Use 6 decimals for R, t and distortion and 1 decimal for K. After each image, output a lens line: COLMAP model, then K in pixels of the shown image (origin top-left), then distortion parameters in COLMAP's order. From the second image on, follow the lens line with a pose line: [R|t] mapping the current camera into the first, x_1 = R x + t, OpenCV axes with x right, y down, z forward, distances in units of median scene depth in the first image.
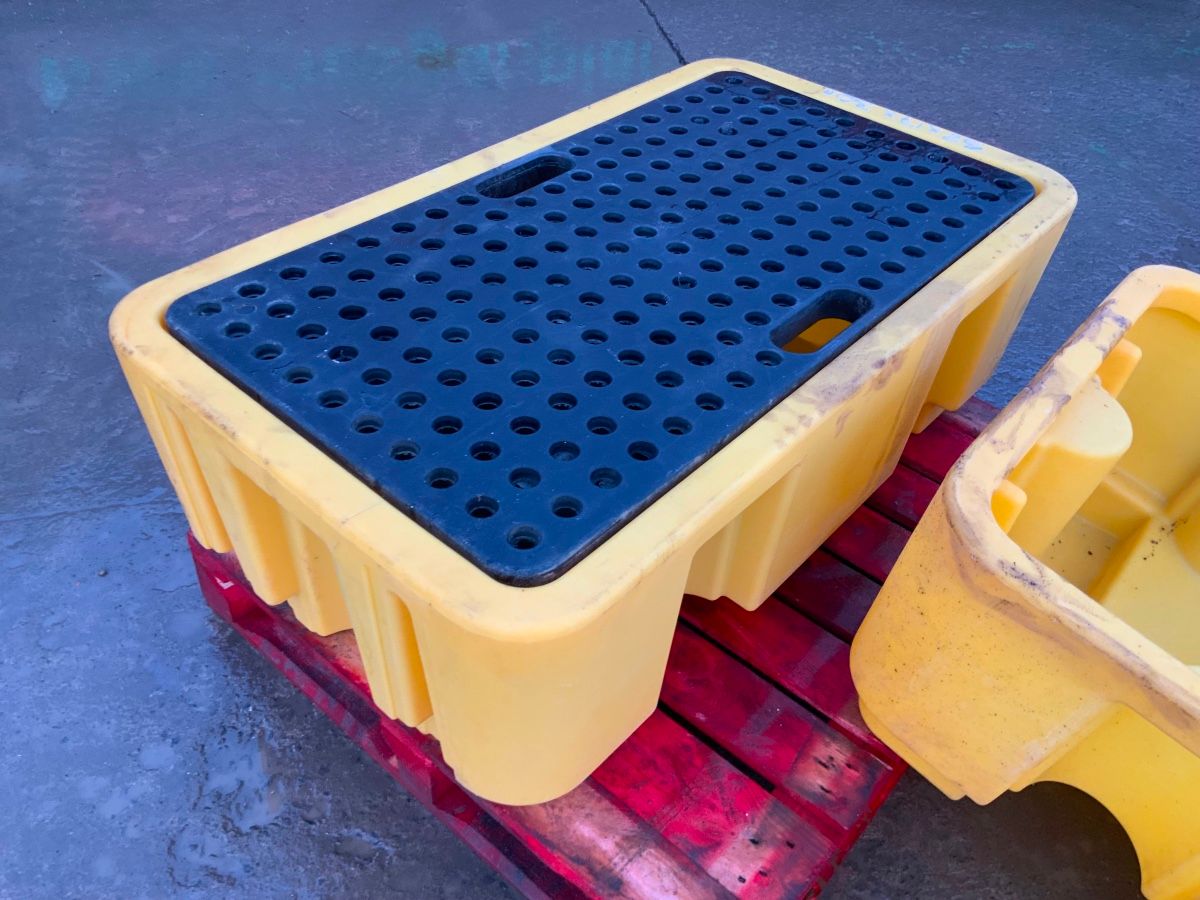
lens RADIAL K [[1006.2, 0, 598.9], [0, 1006.2, 436.4], [0, 0, 1]] dist [0.067288, -0.137336]
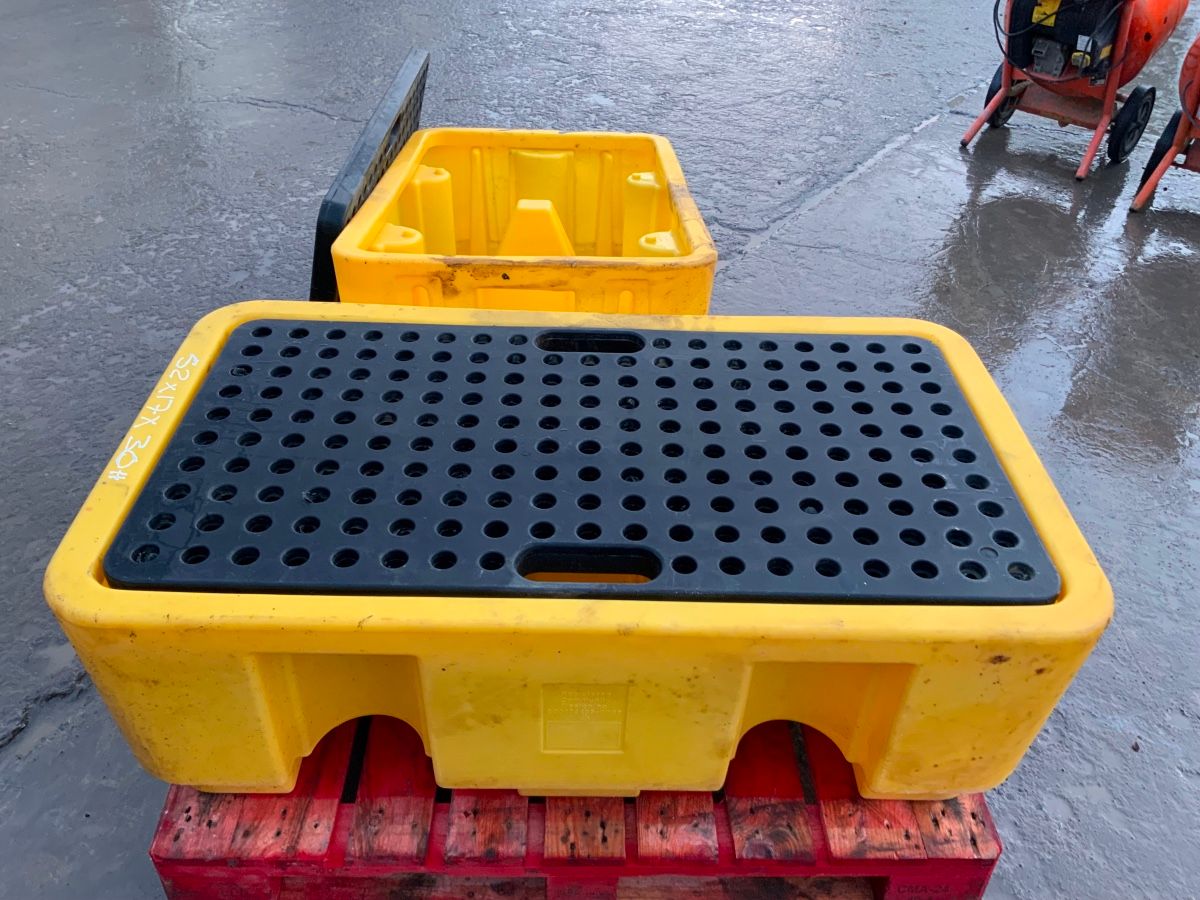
lens RADIAL K [[1006.2, 0, 606.2], [0, 1006.2, 431.6], [0, 0, 1]] dist [0.067288, -0.137336]
pose [[-0.665507, -0.505411, 0.549236, -0.566583], [0.431296, 0.340168, 0.835625, -1.154297], [-0.609167, 0.792997, -0.008402, 1.086361]]
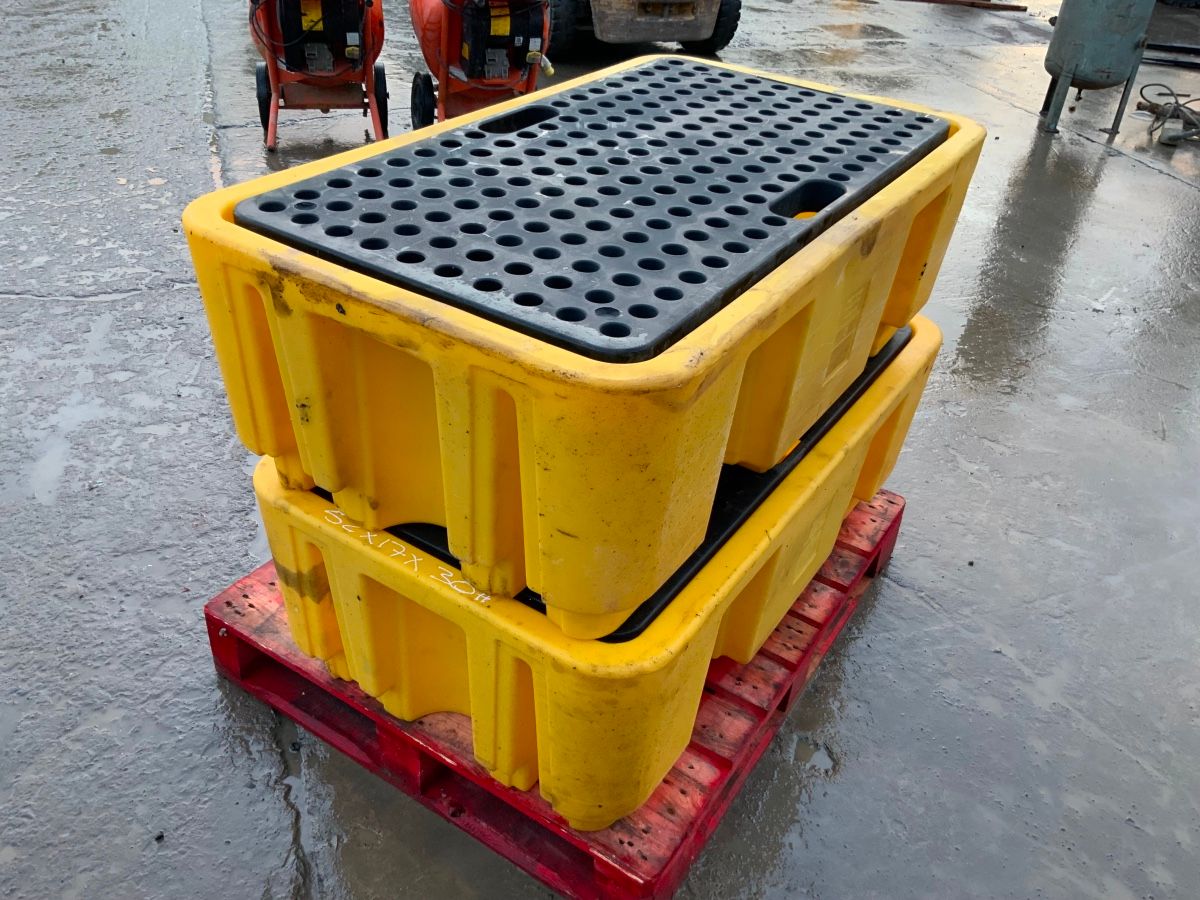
lens RADIAL K [[1006.2, 0, 597.0], [0, 1006.2, 434.3], [0, 0, 1]] dist [0.067288, -0.137336]
pose [[-0.982693, -0.024370, -0.183629, 0.405511], [-0.183527, 0.262566, 0.947300, -1.551287], [0.025129, 0.964606, -0.262495, 1.535273]]
